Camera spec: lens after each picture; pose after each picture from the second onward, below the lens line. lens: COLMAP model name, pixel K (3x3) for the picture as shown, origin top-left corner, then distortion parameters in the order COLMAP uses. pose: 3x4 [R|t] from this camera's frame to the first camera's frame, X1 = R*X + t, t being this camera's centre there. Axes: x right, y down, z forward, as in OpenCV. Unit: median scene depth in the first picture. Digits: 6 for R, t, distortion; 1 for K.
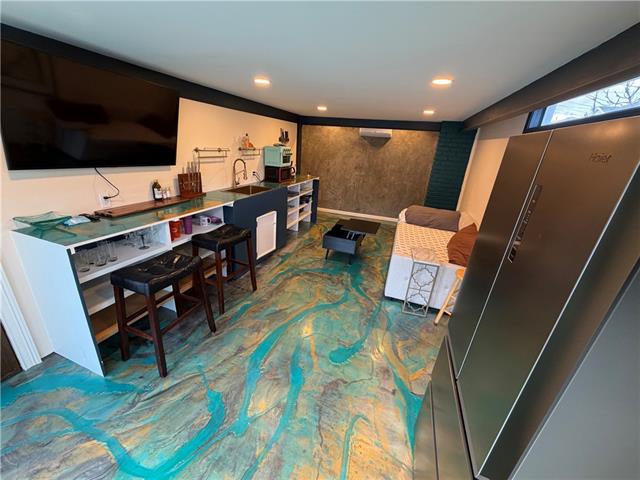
lens RADIAL K [[254.7, 0, 320.0], [0, 254.7, 240.0], [0, 0, 1]] dist [0.000714, 0.000026]
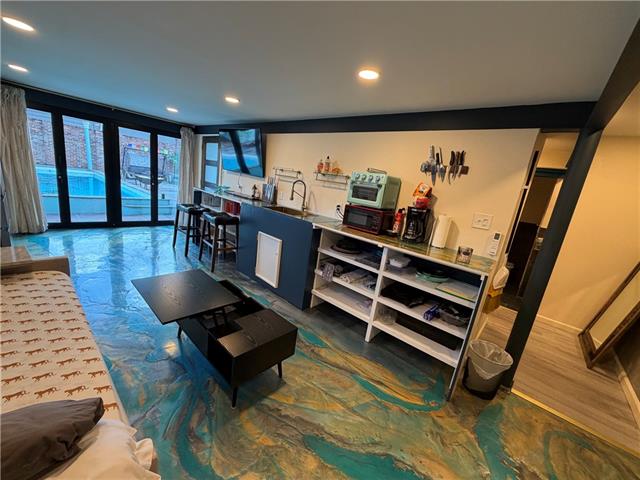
lens RADIAL K [[255.1, 0, 317.2], [0, 255.1, 238.6], [0, 0, 1]] dist [-0.001809, 0.000000]
pose [[-0.375120, 0.085601, -0.923015, 0.570444], [-0.478821, 0.834711, 0.272008, -0.436936], [0.793735, 0.543995, -0.272129, 1.461743]]
